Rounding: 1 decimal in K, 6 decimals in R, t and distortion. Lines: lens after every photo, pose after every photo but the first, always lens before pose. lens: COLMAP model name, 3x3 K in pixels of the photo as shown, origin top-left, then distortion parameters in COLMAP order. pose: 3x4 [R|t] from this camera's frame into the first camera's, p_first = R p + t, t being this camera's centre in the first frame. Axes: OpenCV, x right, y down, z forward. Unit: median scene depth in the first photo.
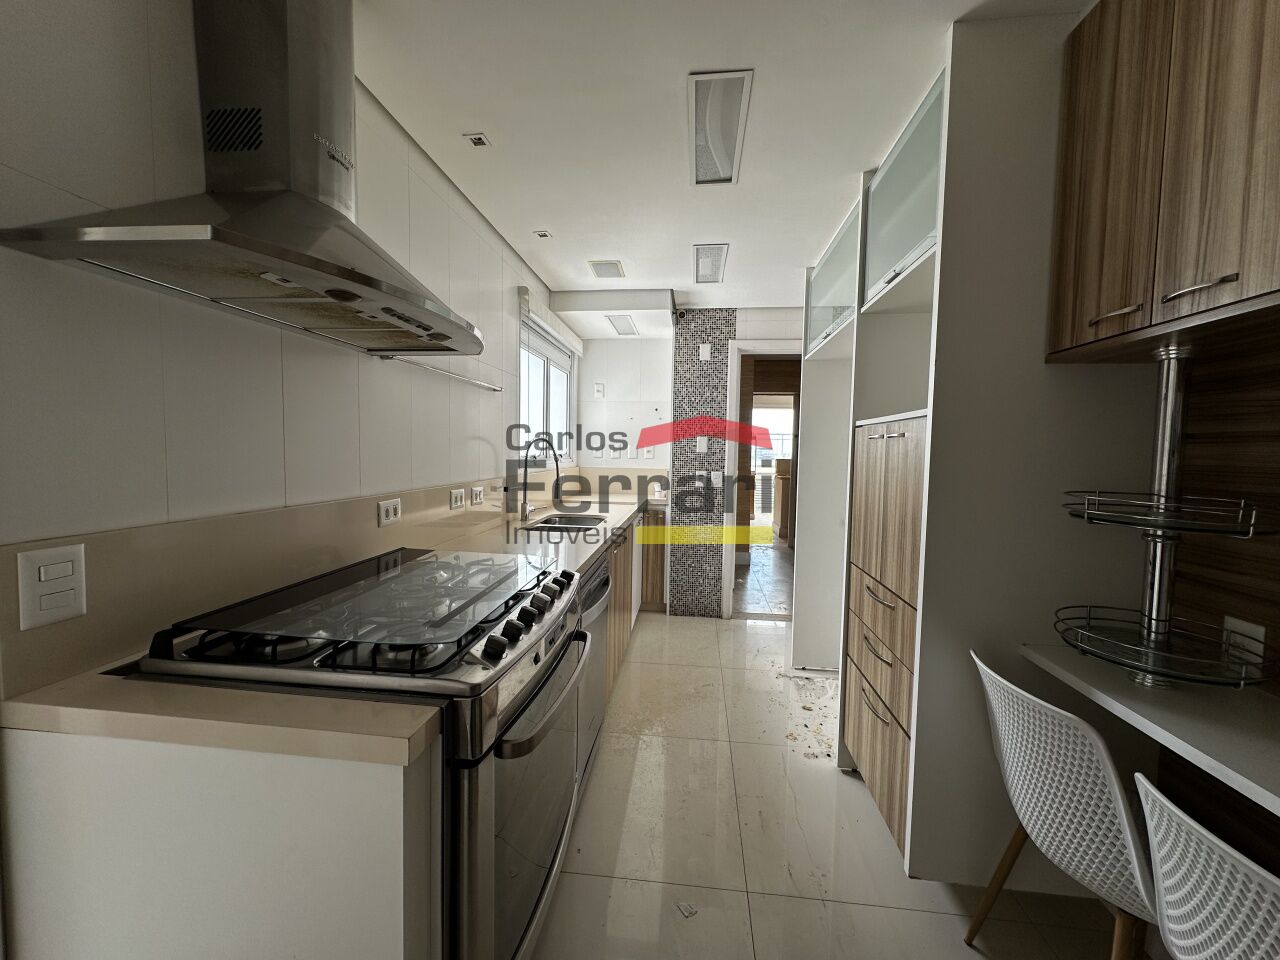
lens RADIAL K [[508.4, 0, 639.4], [0, 508.4, 482.4], [0, 0, 1]] dist [-0.000741, 0.000914]
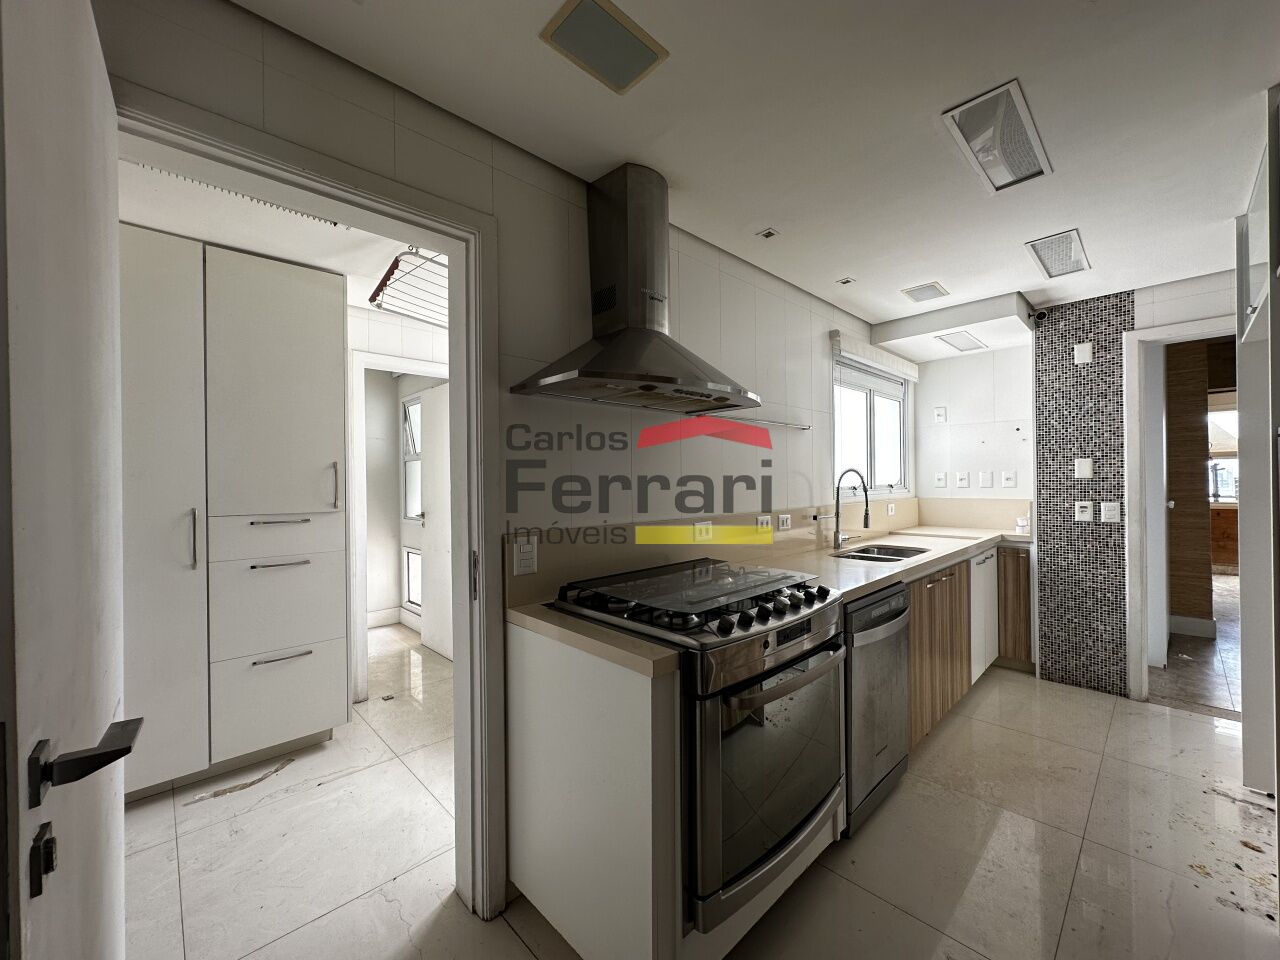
lens RADIAL K [[508.4, 0, 640.4], [0, 508.4, 480.8], [0, 0, 1]] dist [-0.000741, 0.000914]
pose [[0.768861, -0.028256, -0.638791, 0.127964], [-0.015054, 0.997946, -0.062262, 0.007036], [0.639238, 0.057487, 0.766857, -0.069213]]
